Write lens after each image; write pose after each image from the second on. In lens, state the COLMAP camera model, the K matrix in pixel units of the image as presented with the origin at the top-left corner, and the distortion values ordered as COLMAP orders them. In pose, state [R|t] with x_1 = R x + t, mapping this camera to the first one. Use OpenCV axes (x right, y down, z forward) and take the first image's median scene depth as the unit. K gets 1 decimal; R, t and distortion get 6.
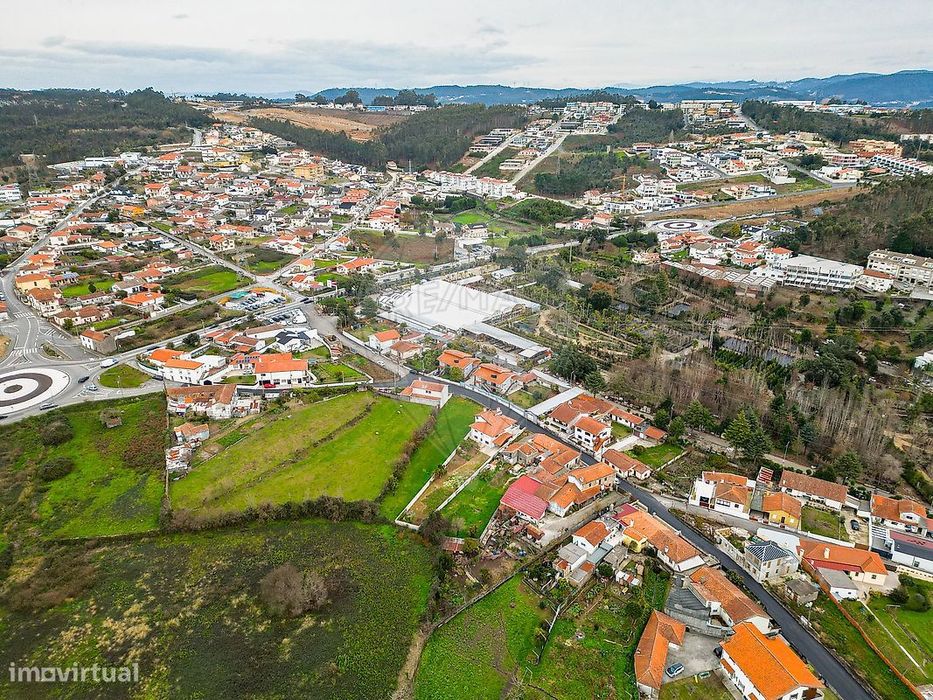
lens RADIAL K [[648.5, 0, 467.0], [0, 648.5, 344.6], [0, 0, 1]] dist [0.097259, -0.094829]
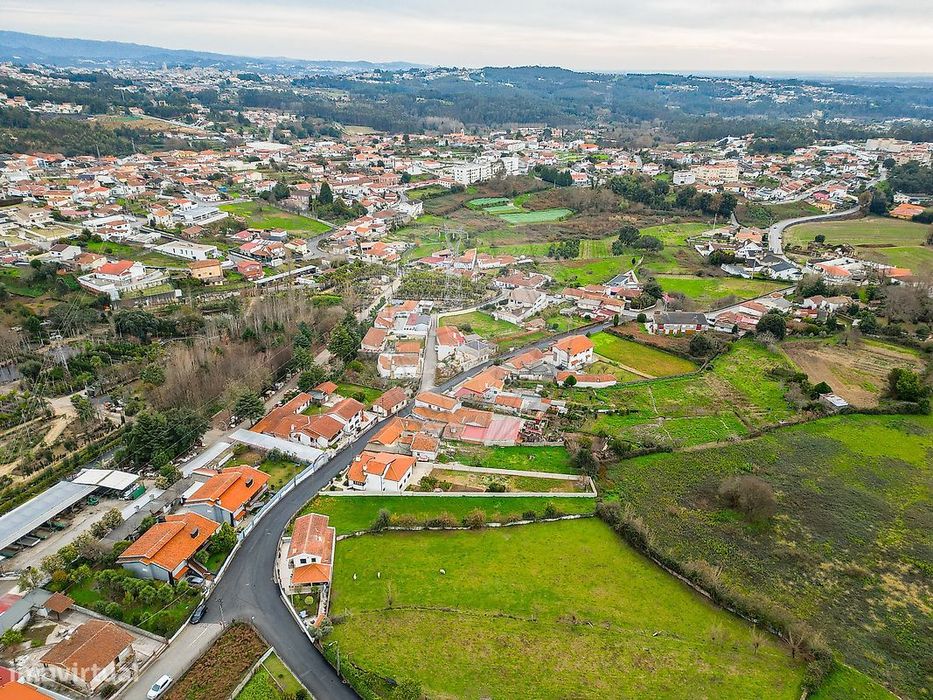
lens RADIAL K [[648.0, 0, 466.5], [0, 648.0, 350.0], [0, 0, 1]] dist [0.090191, -0.086917]
pose [[-0.442490, -0.368795, 0.817430, -0.503232], [0.304488, 0.795586, 0.523765, -0.308691], [-0.843498, 0.480658, -0.239746, 0.905880]]
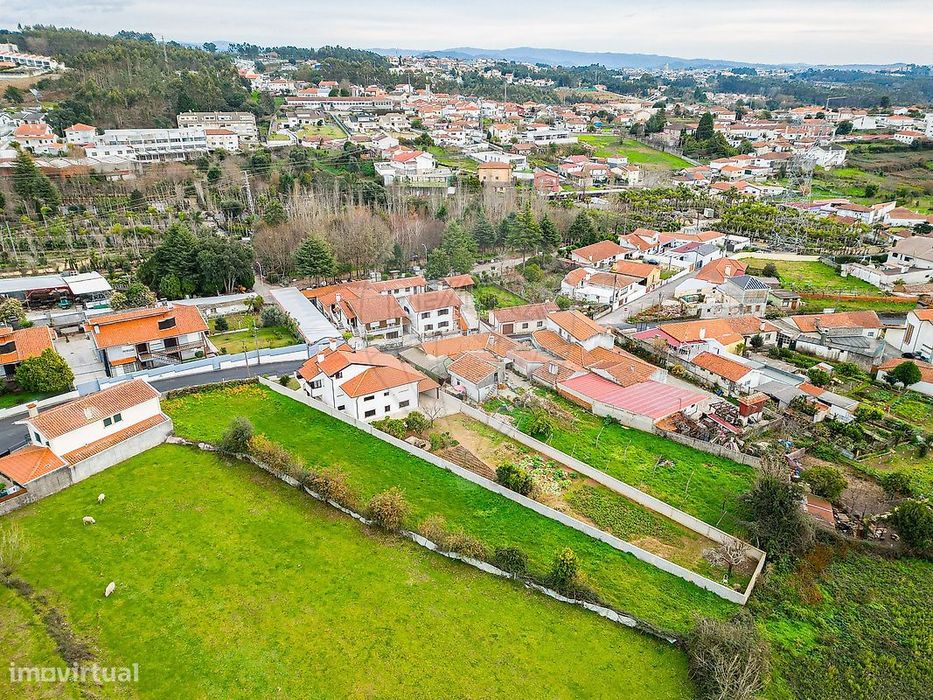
lens RADIAL K [[648.5, 0, 467.0], [0, 648.5, 344.6], [0, 0, 1]] dist [0.097259, -0.094829]
pose [[0.227943, -0.379473, 0.896684, -0.277532], [0.346327, 0.892301, 0.289579, 0.007394], [-0.910000, 0.244538, 0.334816, 0.695976]]
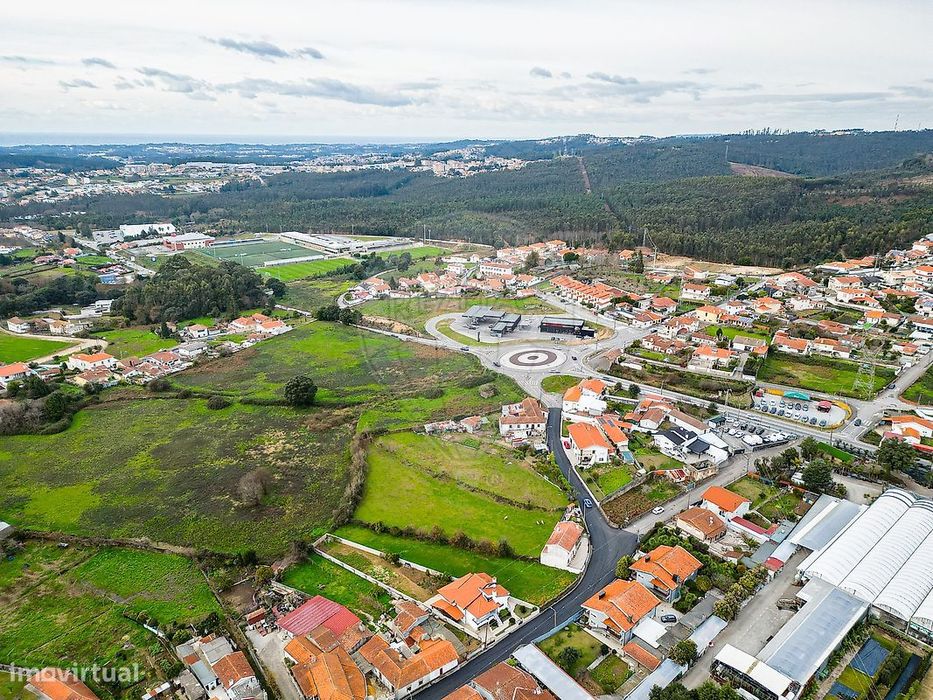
lens RADIAL K [[648.5, 0, 467.0], [0, 648.5, 344.6], [0, 0, 1]] dist [0.097259, -0.094829]
pose [[-0.100467, 0.304632, -0.947157, 0.586377], [-0.355278, 0.878227, 0.320148, -0.324211], [0.929346, 0.368669, 0.019996, 0.764716]]
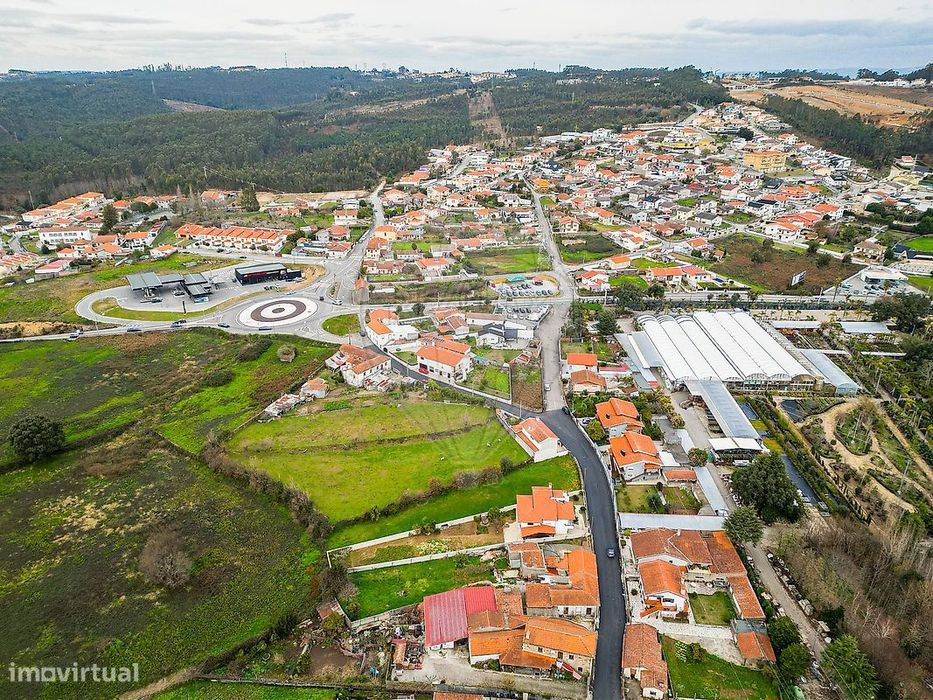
lens RADIAL K [[648.0, 0, 466.5], [0, 648.0, 350.0], [0, 0, 1]] dist [0.090191, -0.086917]
pose [[0.678955, 0.285183, -0.676528, 0.385577], [-0.260312, 0.955118, 0.141374, -0.119652], [0.686482, 0.080122, 0.722719, 0.327420]]
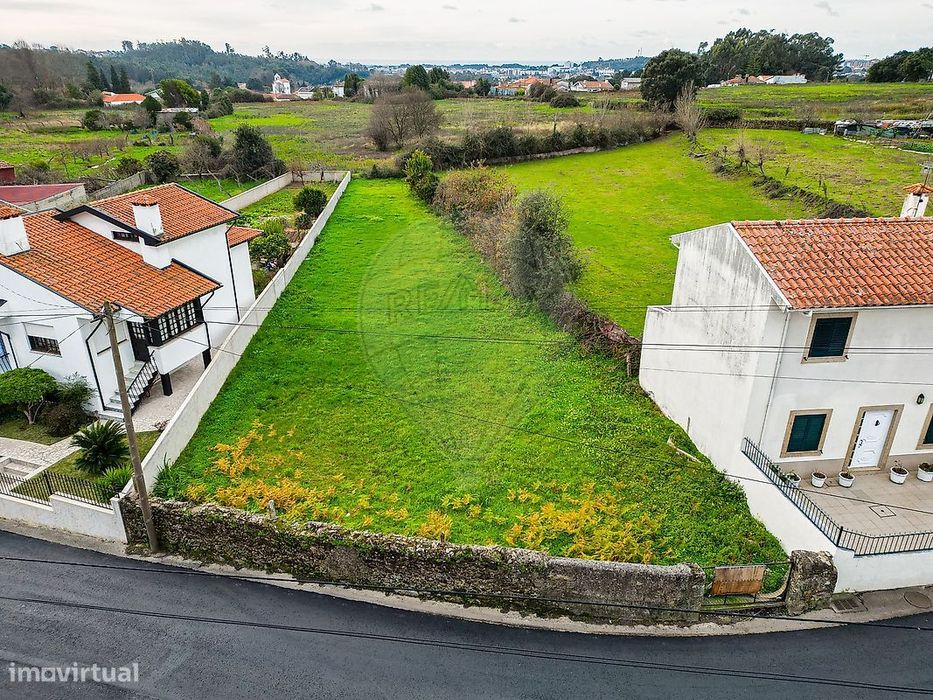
lens RADIAL K [[648.0, 0, 466.5], [0, 648.0, 350.0], [0, 0, 1]] dist [0.090191, -0.086917]
pose [[-0.883084, 0.183050, -0.432036, 0.029097], [-0.175034, 0.725786, 0.665281, 0.026017], [0.435345, 0.663120, -0.608890, 0.992879]]
